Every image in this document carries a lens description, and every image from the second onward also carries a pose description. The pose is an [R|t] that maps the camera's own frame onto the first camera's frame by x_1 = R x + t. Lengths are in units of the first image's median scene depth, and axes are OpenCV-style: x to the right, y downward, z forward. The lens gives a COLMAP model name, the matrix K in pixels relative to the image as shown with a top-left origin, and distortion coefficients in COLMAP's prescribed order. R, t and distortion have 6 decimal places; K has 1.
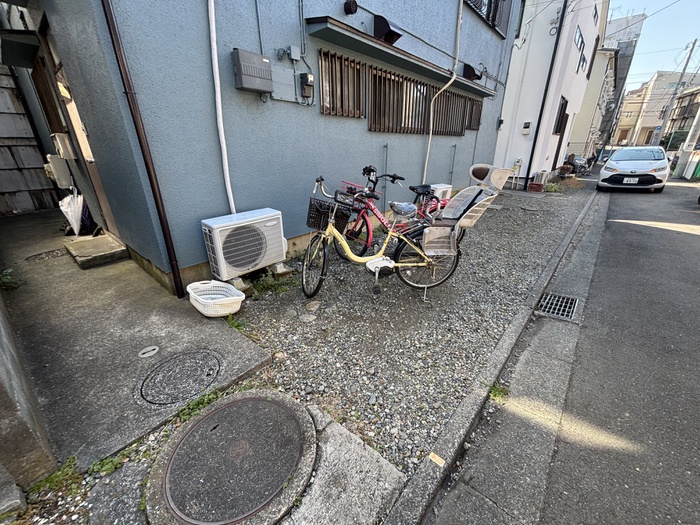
lens RADIAL K [[281.2, 0, 350.0], [0, 281.2, 262.5], [0, 0, 1]] dist [0.003033, 0.000109]
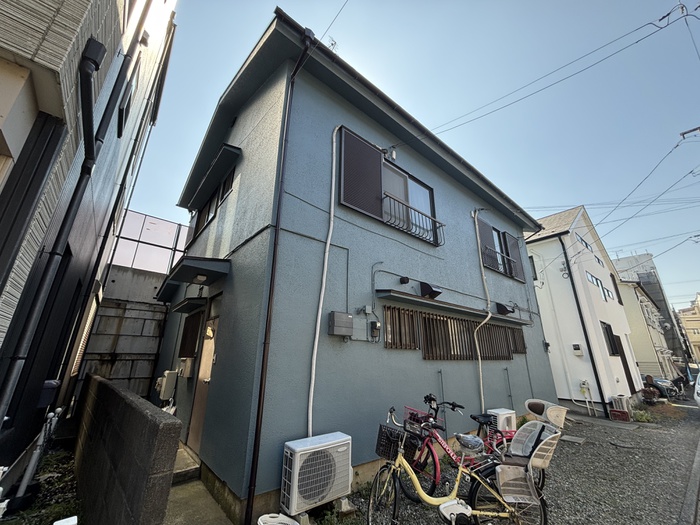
lens RADIAL K [[281.2, 0, 350.0], [0, 281.2, 262.5], [0, 0, 1]] dist [0.003033, 0.000109]
pose [[0.987645, -0.033576, -0.153067, -0.055213], [-0.074679, 0.757885, -0.648100, 0.014682], [0.137768, 0.651524, 0.746014, -0.231388]]
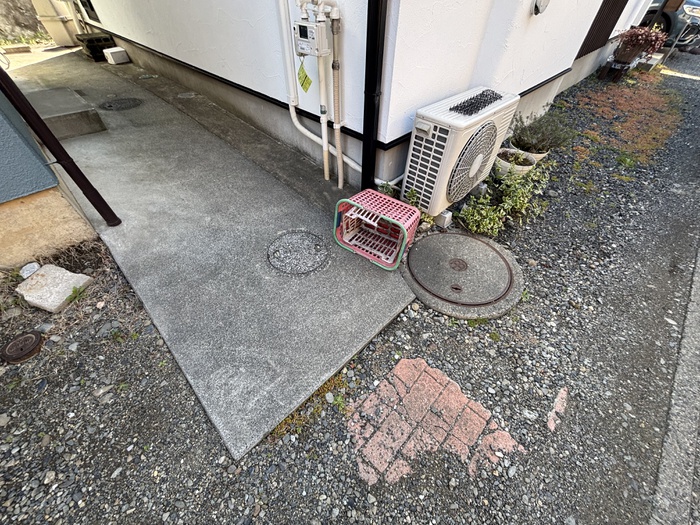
lens RADIAL K [[281.2, 0, 350.0], [0, 281.2, 262.5], [0, 0, 1]] dist [0.003033, 0.000109]
pose [[0.997356, 0.065596, -0.031289, 1.898868], [-0.046575, 0.907387, 0.417708, -0.915231], [0.055791, -0.415146, 0.908043, 2.397955]]
